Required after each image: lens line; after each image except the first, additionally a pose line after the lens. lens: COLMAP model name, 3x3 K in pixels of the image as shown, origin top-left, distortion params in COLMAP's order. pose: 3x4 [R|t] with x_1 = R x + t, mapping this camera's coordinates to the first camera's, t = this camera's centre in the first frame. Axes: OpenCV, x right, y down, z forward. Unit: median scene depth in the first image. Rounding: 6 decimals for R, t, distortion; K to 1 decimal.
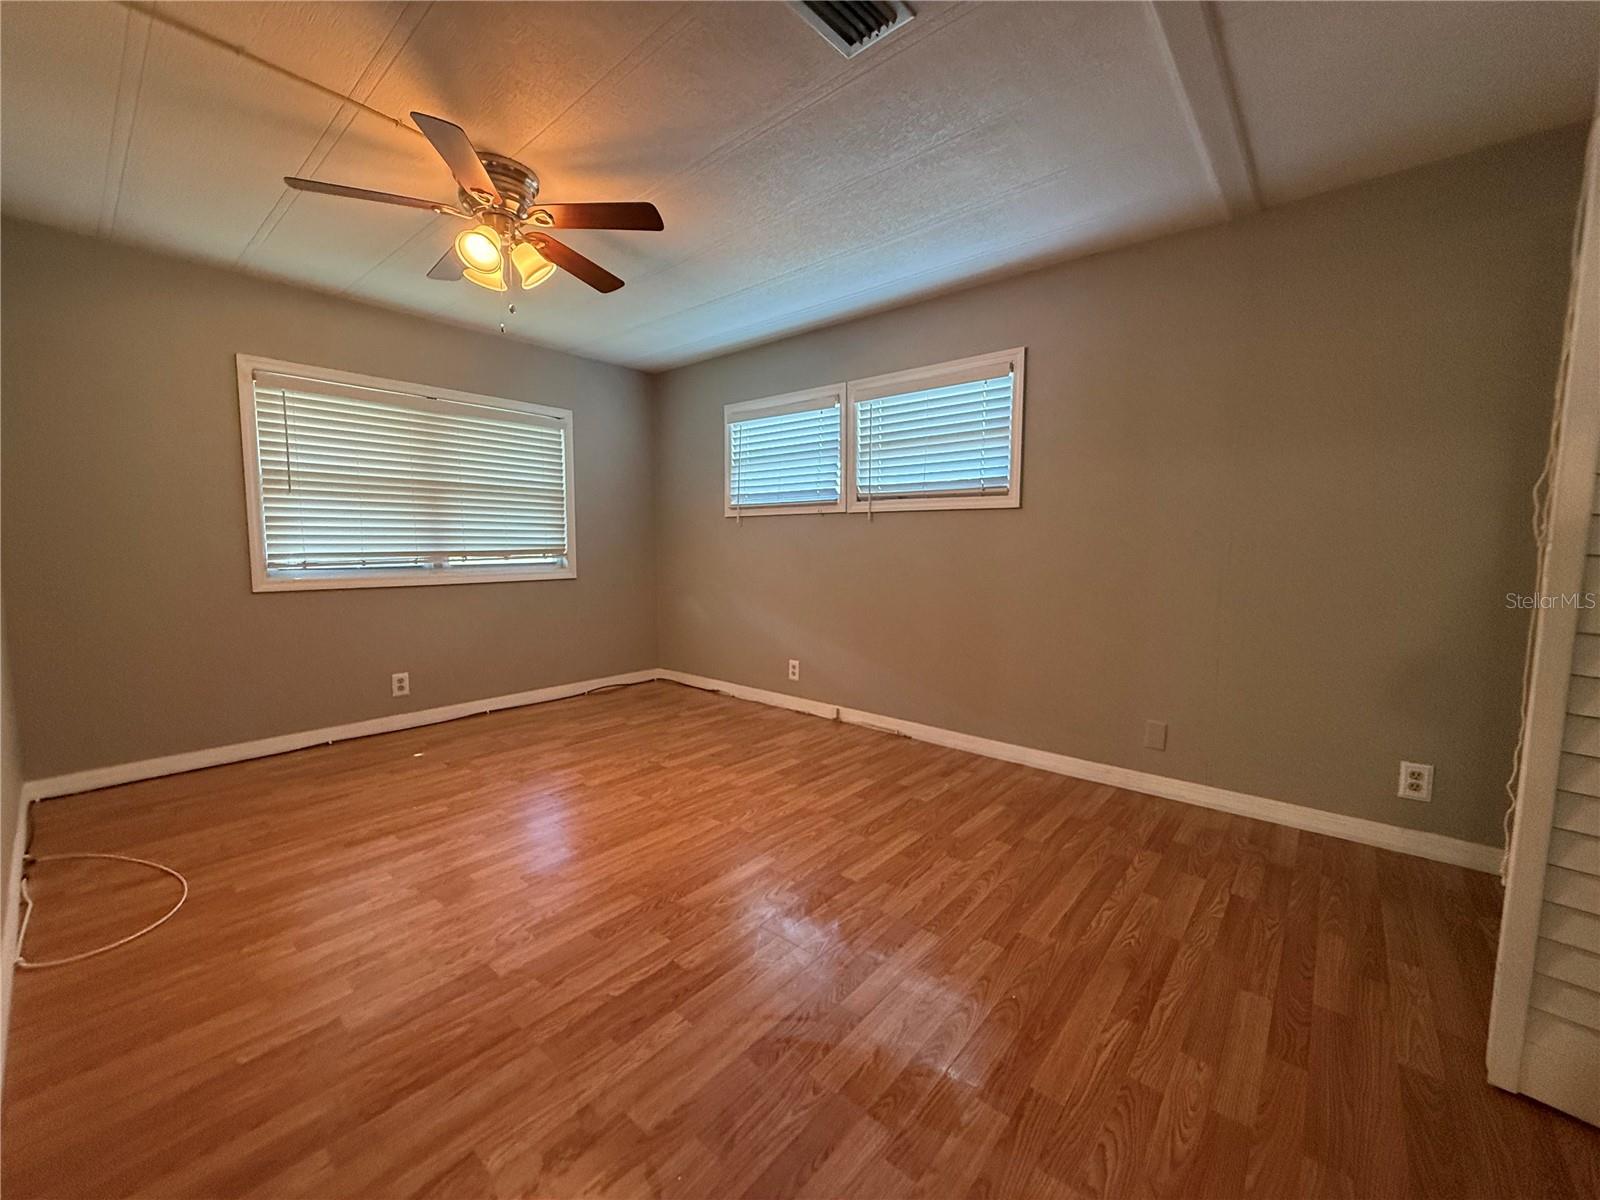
lens RADIAL K [[635.9, 0, 798.4], [0, 635.9, 601.1], [0, 0, 1]] dist [-0.000869, -0.000102]
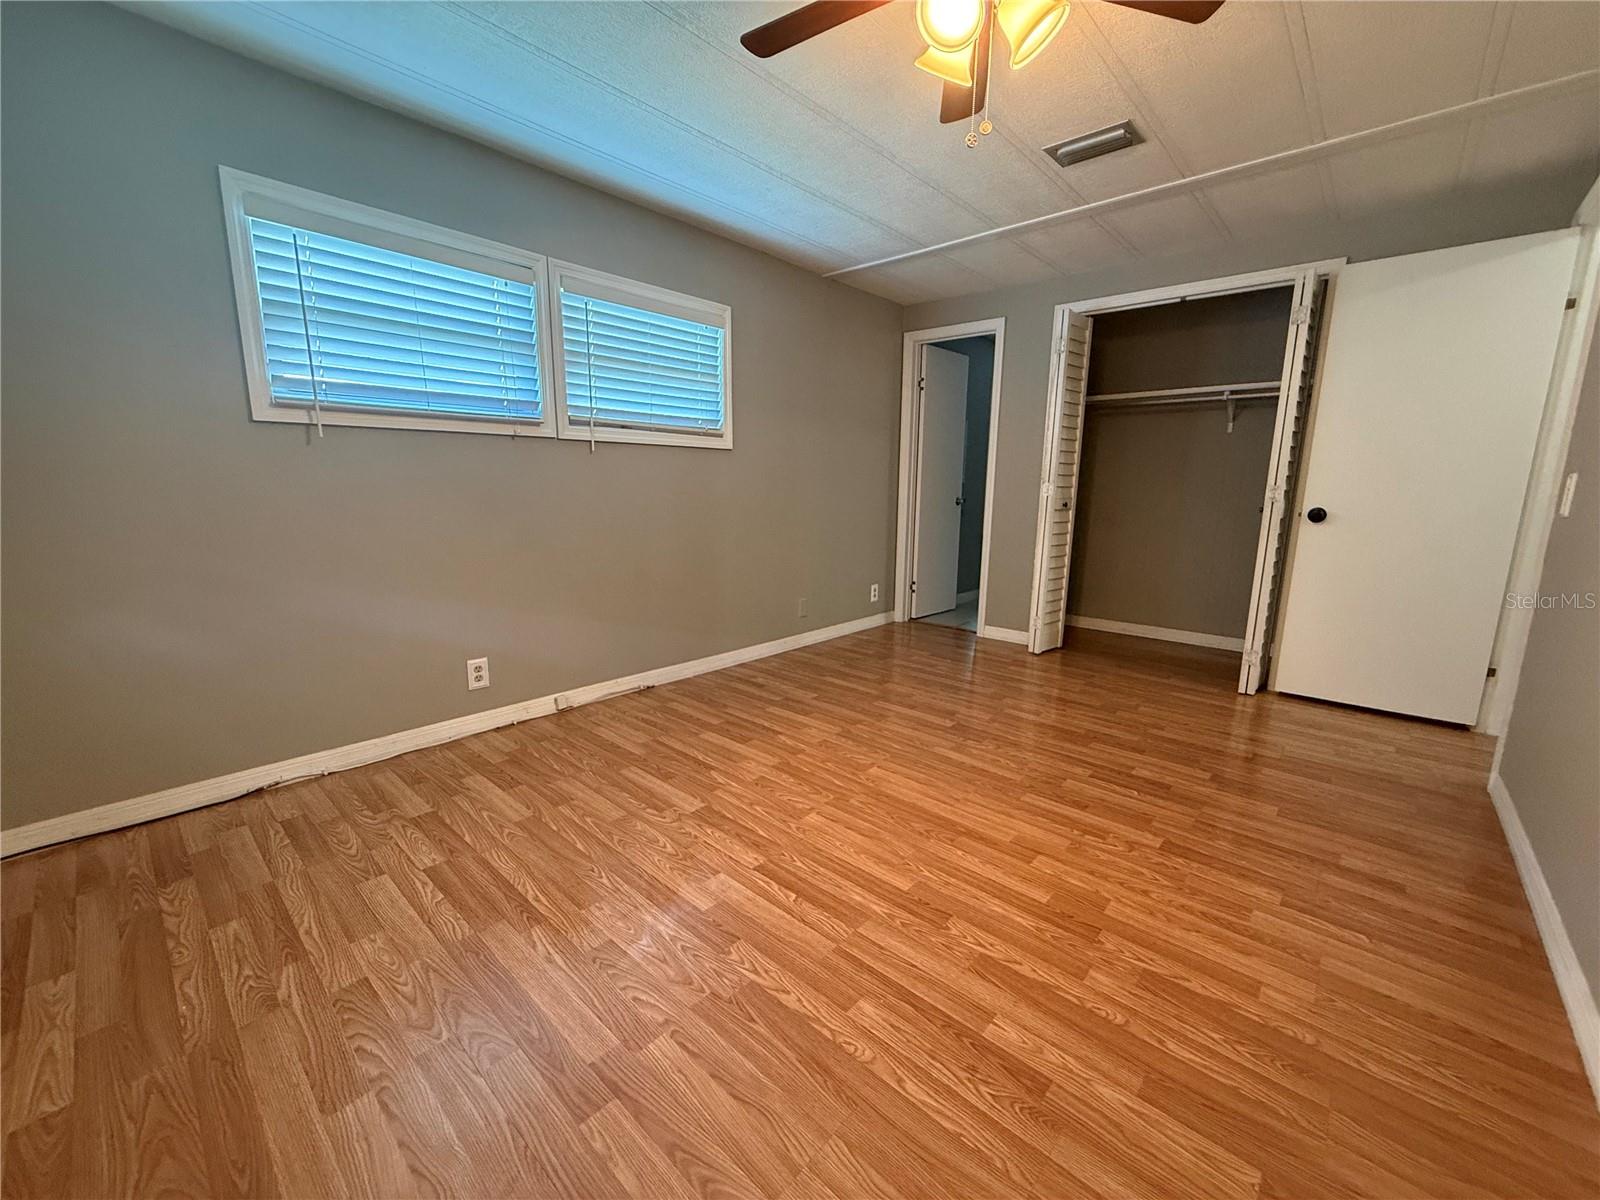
lens RADIAL K [[635.9, 0, 803.4], [0, 635.9, 596.6], [0, 0, 1]] dist [-0.000869, -0.000102]
pose [[0.025555, -0.180948, 0.983161, -0.834888], [0.082565, 0.980504, 0.178312, -0.078538], [-0.996258, 0.076618, 0.039997, 0.833599]]
